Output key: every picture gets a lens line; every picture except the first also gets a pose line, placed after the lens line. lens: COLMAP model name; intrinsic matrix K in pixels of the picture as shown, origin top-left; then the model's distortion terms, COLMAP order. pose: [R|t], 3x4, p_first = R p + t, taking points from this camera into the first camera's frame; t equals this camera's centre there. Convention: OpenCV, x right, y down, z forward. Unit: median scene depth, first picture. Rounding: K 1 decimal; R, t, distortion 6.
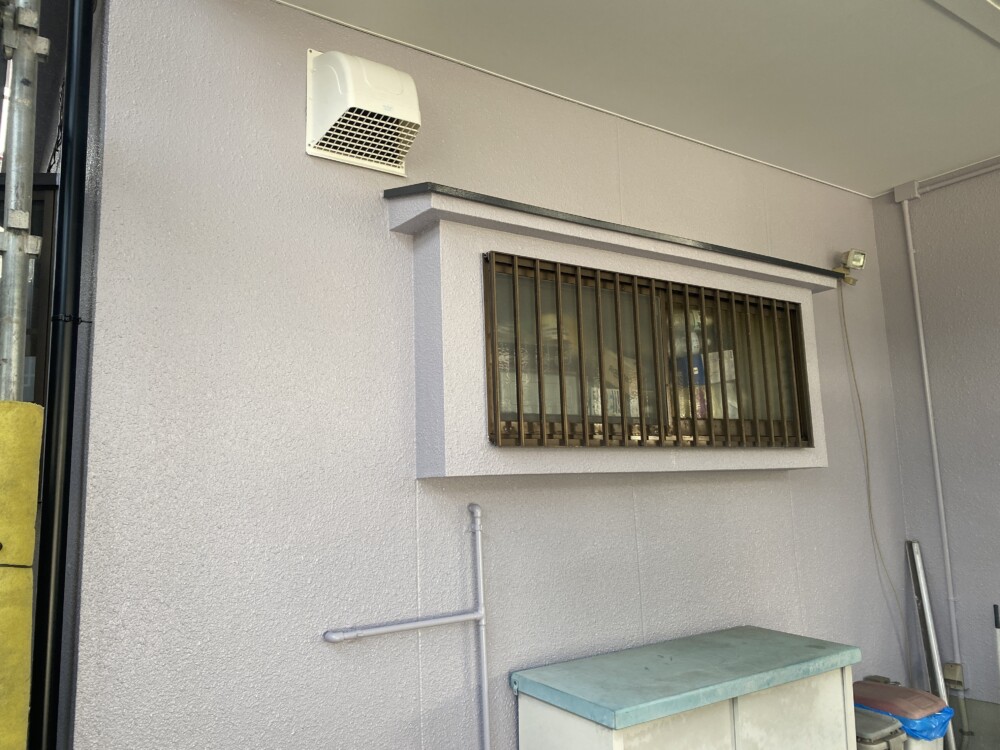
lens RADIAL K [[761.3, 0, 496.6], [0, 761.3, 372.1], [0, 0, 1]] dist [0.057046, -0.055629]
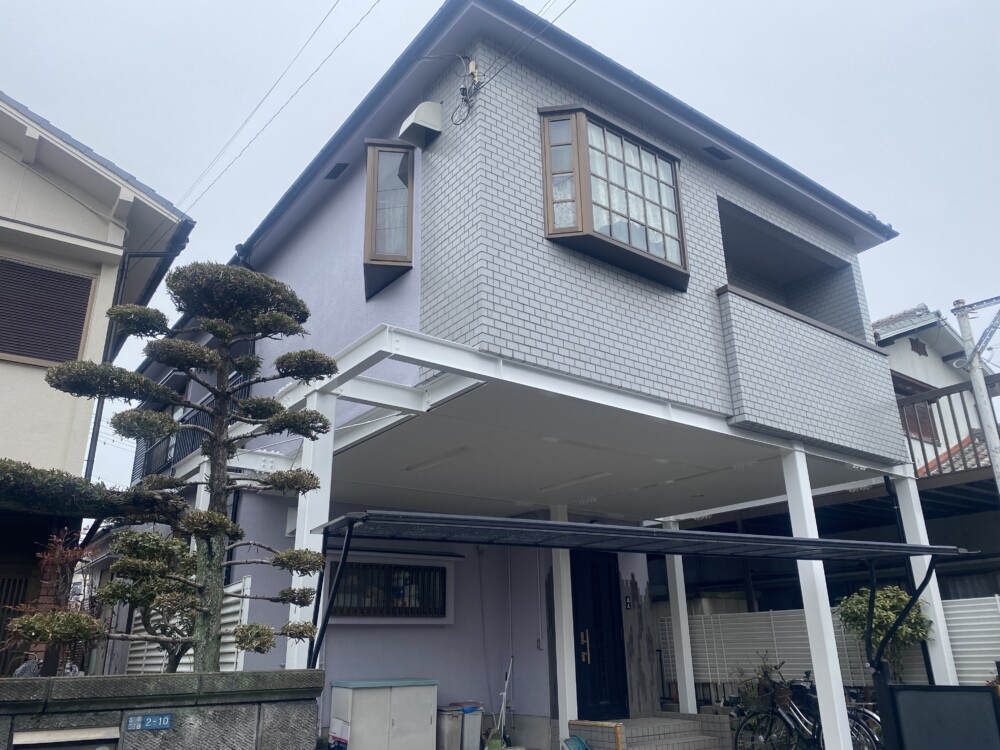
lens RADIAL K [[761.3, 0, 495.6], [0, 761.3, 372.2], [0, 0, 1]] dist [0.057046, -0.055629]
pose [[0.998818, 0.025170, 0.041588, 0.493090], [-0.015465, 0.975597, -0.219025, -0.202104], [-0.046086, 0.218123, 0.974832, -2.350969]]
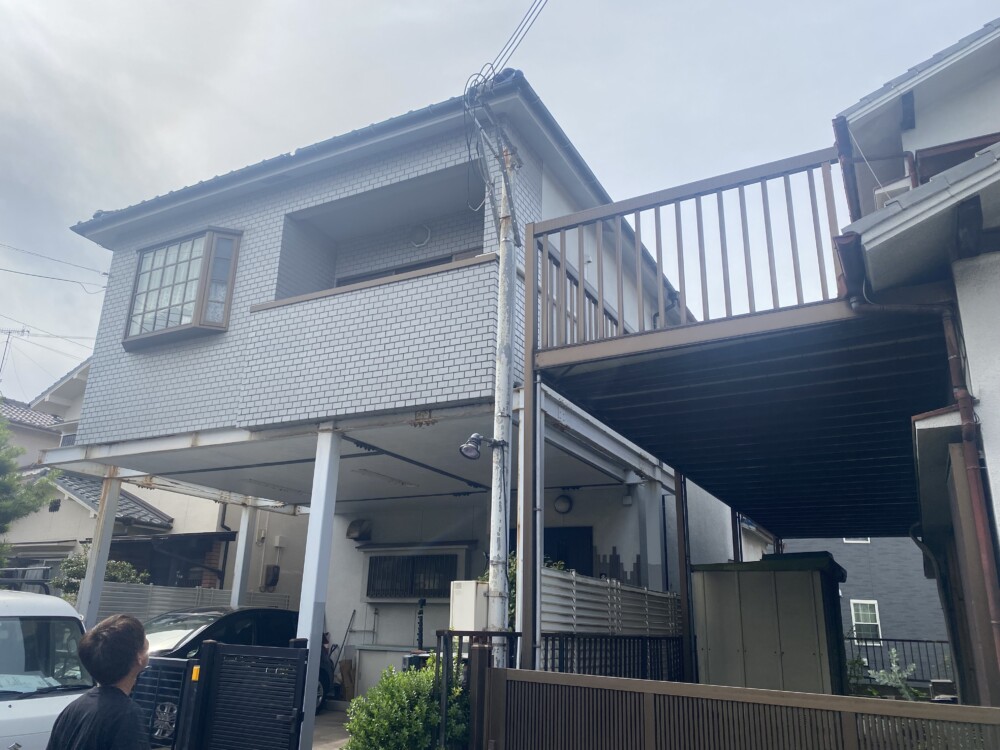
lens RADIAL K [[761.3, 0, 492.1], [0, 761.3, 381.2], [0, 0, 1]] dist [0.057046, -0.055629]
pose [[0.459839, -0.234094, -0.856591, 4.038122], [0.079321, 0.971599, -0.222943, -0.075356], [0.884452, 0.034572, 0.465348, -0.571407]]
